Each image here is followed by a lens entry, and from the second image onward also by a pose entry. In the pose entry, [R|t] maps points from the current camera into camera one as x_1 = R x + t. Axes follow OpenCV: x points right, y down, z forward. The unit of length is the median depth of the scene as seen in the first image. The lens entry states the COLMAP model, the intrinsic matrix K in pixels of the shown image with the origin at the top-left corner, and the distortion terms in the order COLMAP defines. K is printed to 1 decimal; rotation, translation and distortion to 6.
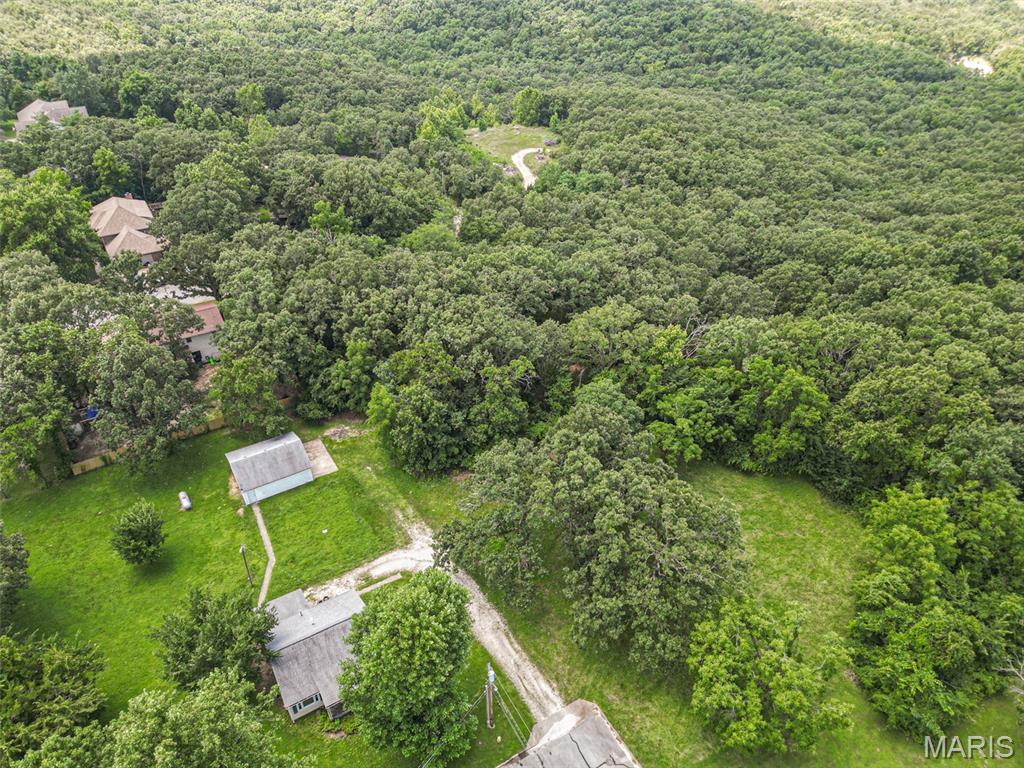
lens RADIAL K [[715.5, 0, 510.1], [0, 715.5, 379.7], [0, 0, 1]] dist [0.076279, -0.067406]
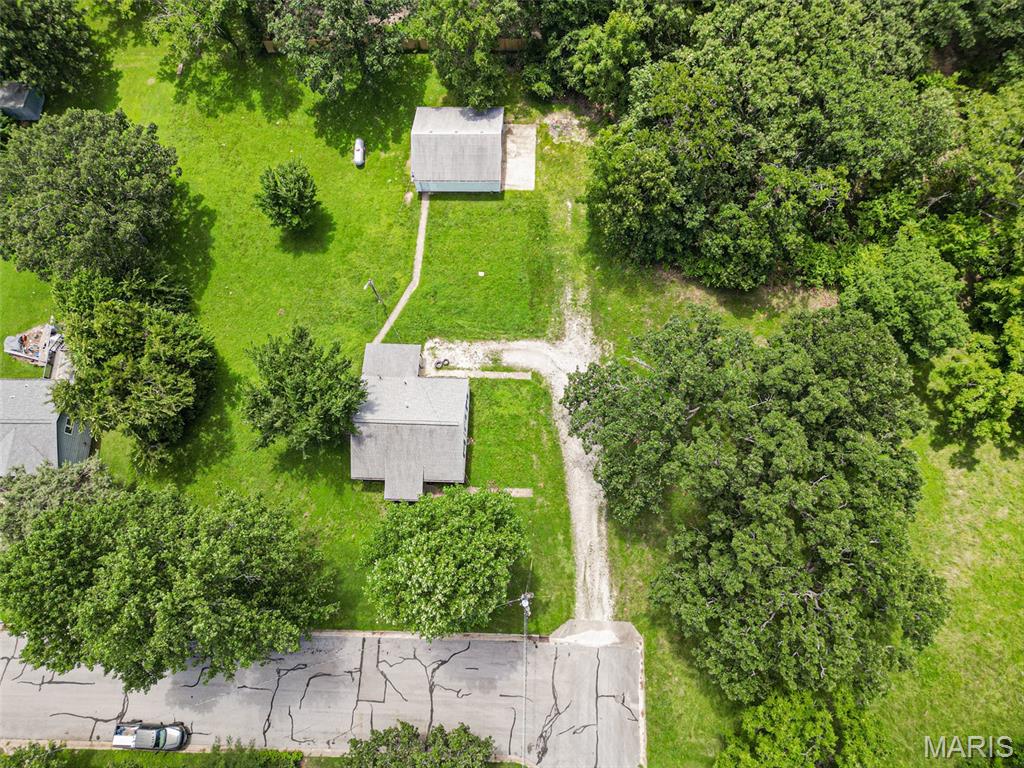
lens RADIAL K [[715.5, 0, 510.1], [0, 715.5, 379.7], [0, 0, 1]] dist [0.076279, -0.067406]
pose [[0.837482, 0.512598, -0.189386, -0.010723], [-0.274742, 0.694540, 0.664929, -0.259384], [0.472378, -0.504834, 0.722497, 0.357584]]
